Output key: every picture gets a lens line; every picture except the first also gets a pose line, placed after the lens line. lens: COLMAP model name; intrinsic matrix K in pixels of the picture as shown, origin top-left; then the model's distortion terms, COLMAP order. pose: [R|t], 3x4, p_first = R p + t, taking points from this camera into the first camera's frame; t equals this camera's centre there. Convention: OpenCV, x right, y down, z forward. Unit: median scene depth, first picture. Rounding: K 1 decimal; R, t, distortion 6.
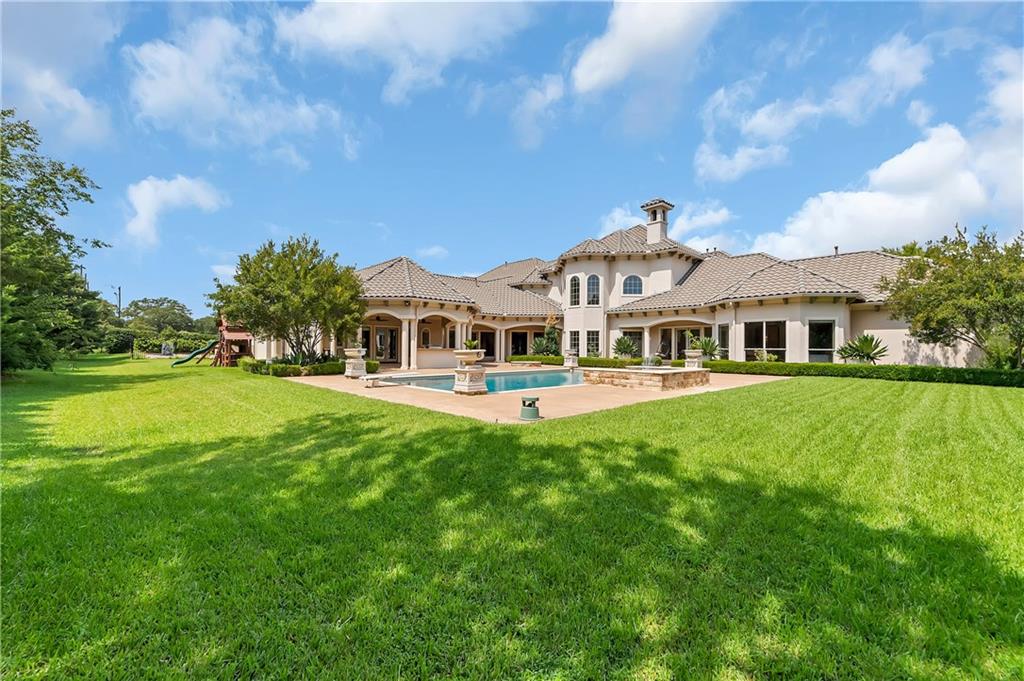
lens RADIAL K [[413.1, 0, 510.6], [0, 413.1, 341.5], [0, 0, 1]] dist [-0.001793, -0.001309]
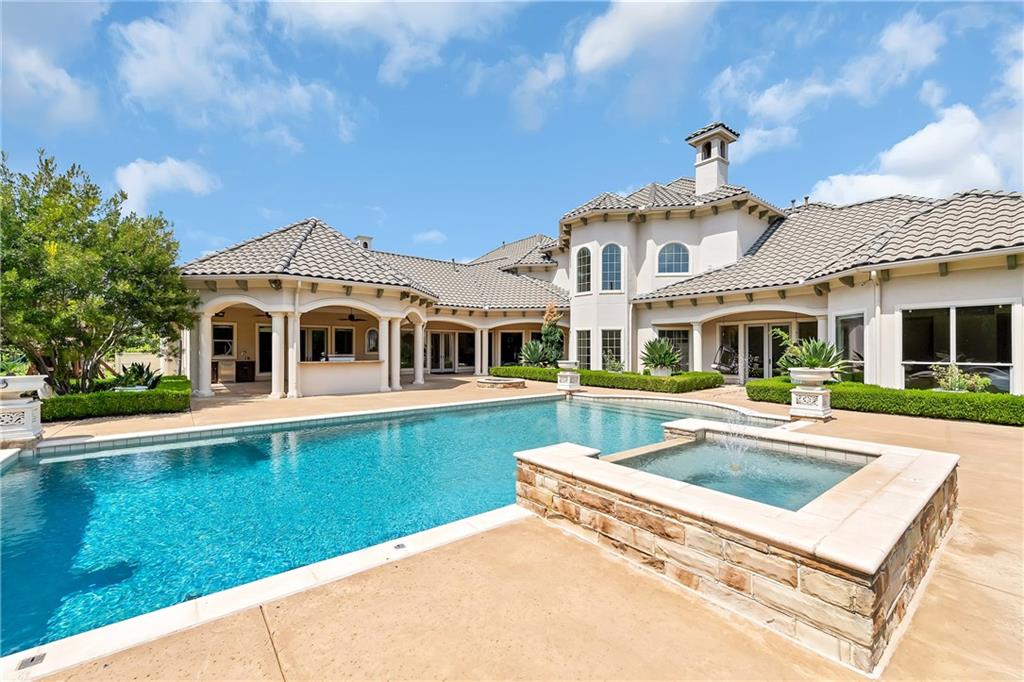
lens RADIAL K [[417.7, 0, 513.7], [0, 417.7, 345.2], [0, 0, 1]] dist [-0.001098, 0.000110]
pose [[0.997320, -0.006153, -0.072900, 0.094966], [0.006651, 0.999956, 0.006580, -0.007368], [0.072856, -0.007047, 0.997318, 0.336052]]
